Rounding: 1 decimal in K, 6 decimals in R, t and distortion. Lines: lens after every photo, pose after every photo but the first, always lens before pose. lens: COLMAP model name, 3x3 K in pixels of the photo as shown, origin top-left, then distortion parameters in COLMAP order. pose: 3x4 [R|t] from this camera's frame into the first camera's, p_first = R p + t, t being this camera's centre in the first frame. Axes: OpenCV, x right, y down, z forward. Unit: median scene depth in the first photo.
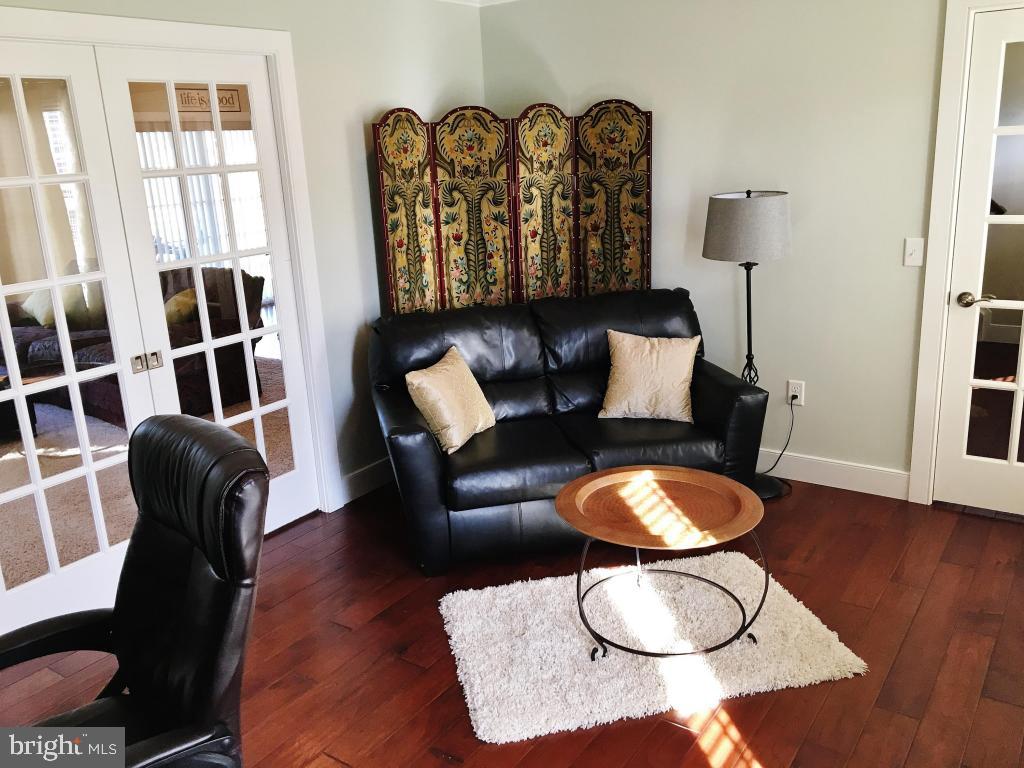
lens RADIAL K [[859.0, 0, 511.4], [0, 859.0, 405.9], [0, 0, 1]] dist [-0.007212, -0.000799]
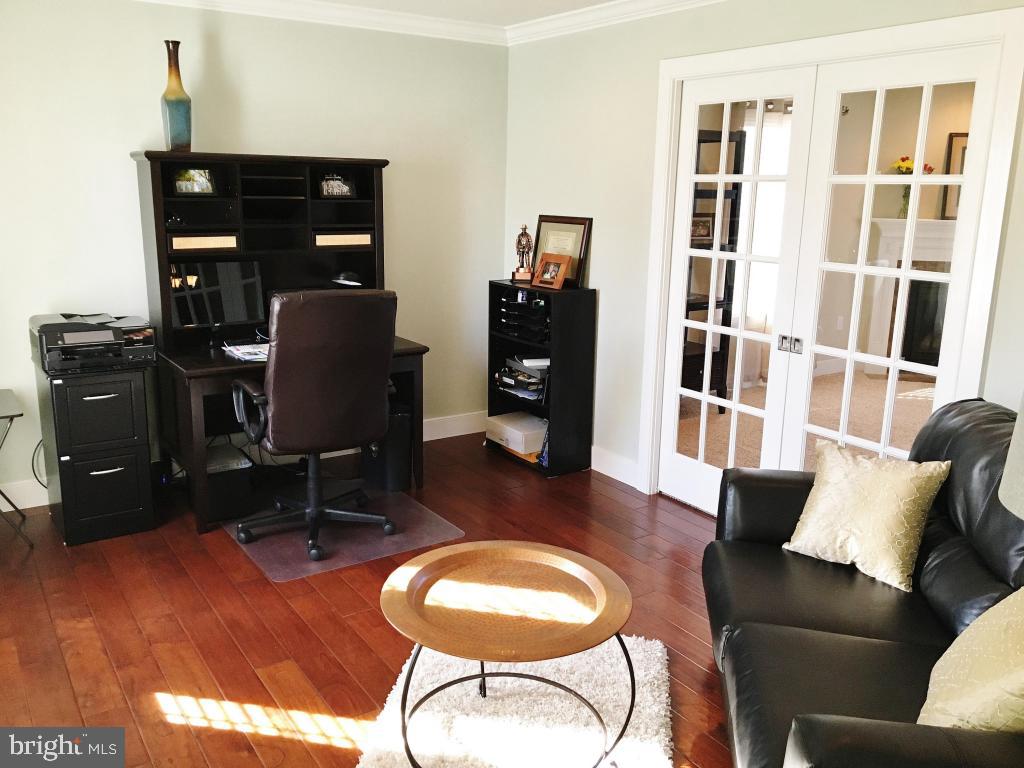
lens RADIAL K [[857.6, 0, 506.9], [0, 857.6, 378.6], [0, 0, 1]] dist [0.097735, -0.149801]
pose [[-0.339220, 0.262834, -0.903243, 0.743172], [-0.252363, 0.899552, 0.356537, -0.324404], [0.906224, 0.348890, -0.238817, 0.958924]]
